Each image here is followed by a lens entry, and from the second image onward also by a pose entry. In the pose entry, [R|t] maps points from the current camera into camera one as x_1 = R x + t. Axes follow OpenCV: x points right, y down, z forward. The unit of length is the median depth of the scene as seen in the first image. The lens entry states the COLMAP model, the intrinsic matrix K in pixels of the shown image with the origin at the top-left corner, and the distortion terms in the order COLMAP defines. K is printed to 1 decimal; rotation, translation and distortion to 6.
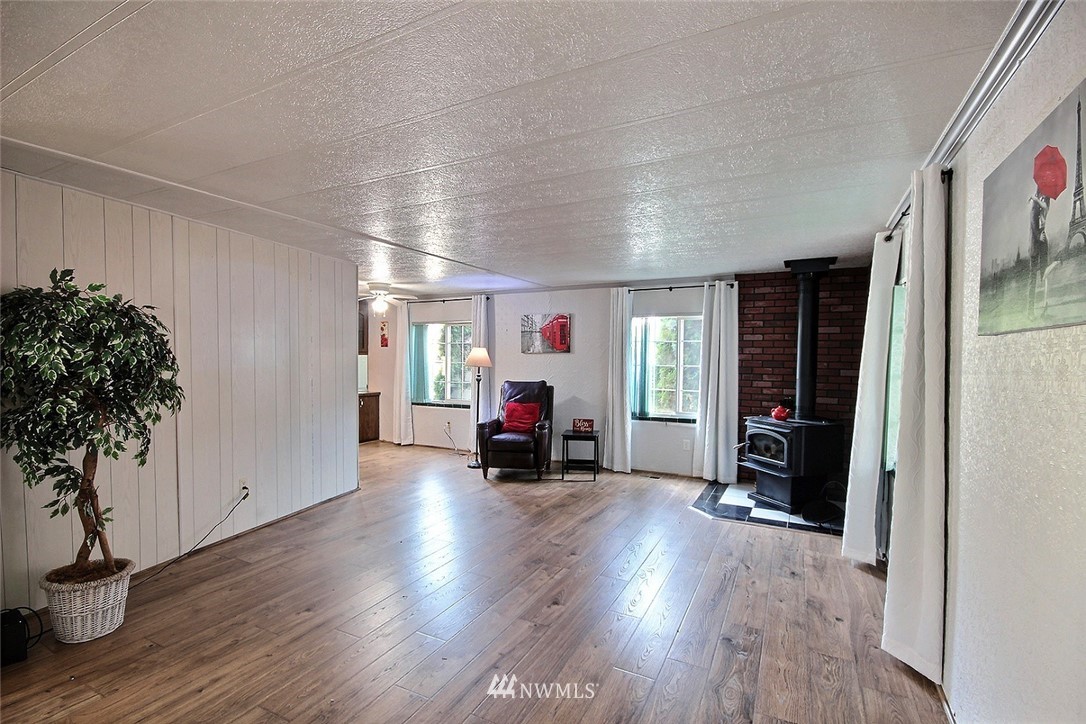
lens RADIAL K [[501.0, 0, 540.6], [0, 501.0, 371.2], [0, 0, 1]] dist [-0.006309, -0.000700]
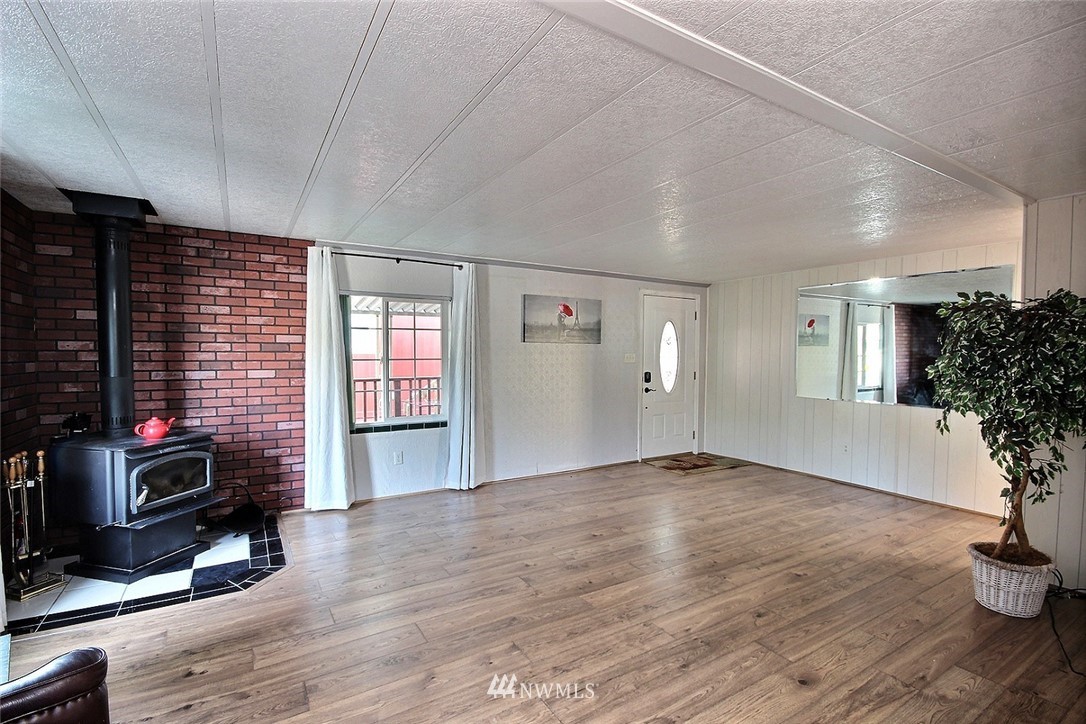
lens RADIAL K [[501.0, 0, 540.6], [0, 501.0, 371.2], [0, 0, 1]] dist [-0.006309, -0.000700]
pose [[-0.854583, -0.033886, 0.518208, -0.263474], [0.002038, 0.997642, 0.068598, -0.031607], [-0.519311, 0.059678, -0.852499, 1.102198]]
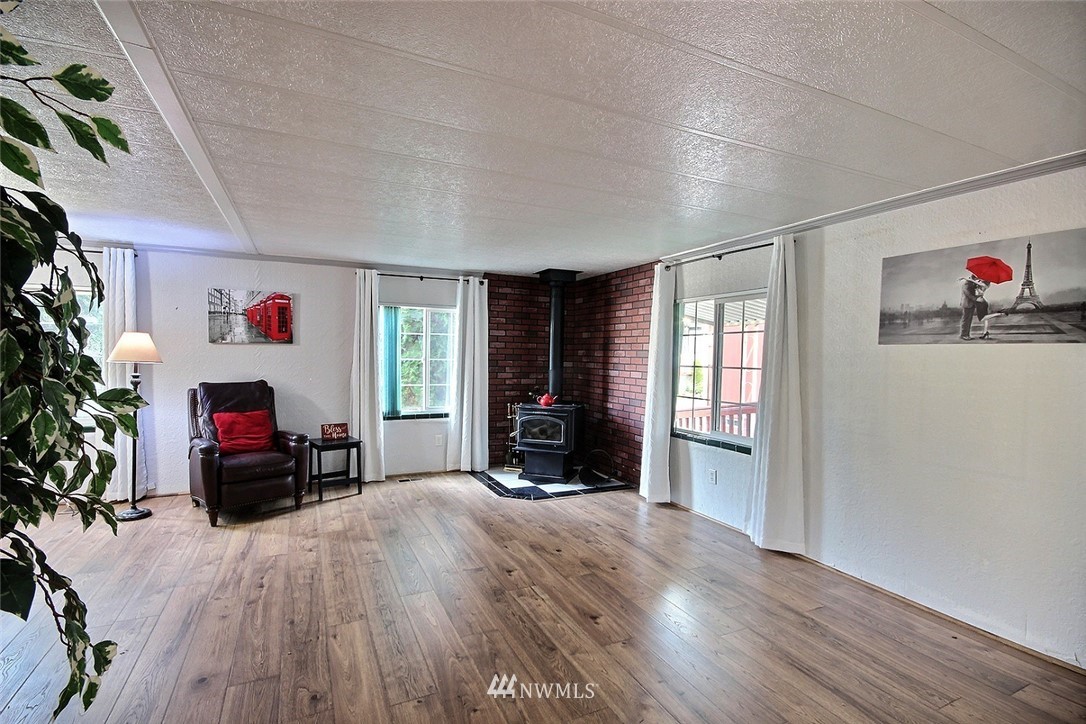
lens RADIAL K [[501.0, 0, 540.6], [0, 501.0, 371.2], [0, 0, 1]] dist [-0.006309, -0.000700]
pose [[0.606455, -0.027244, 0.794651, -0.383259], [0.012337, 0.999615, 0.024855, -0.010120], [-0.795022, -0.005270, 0.606557, 0.260335]]
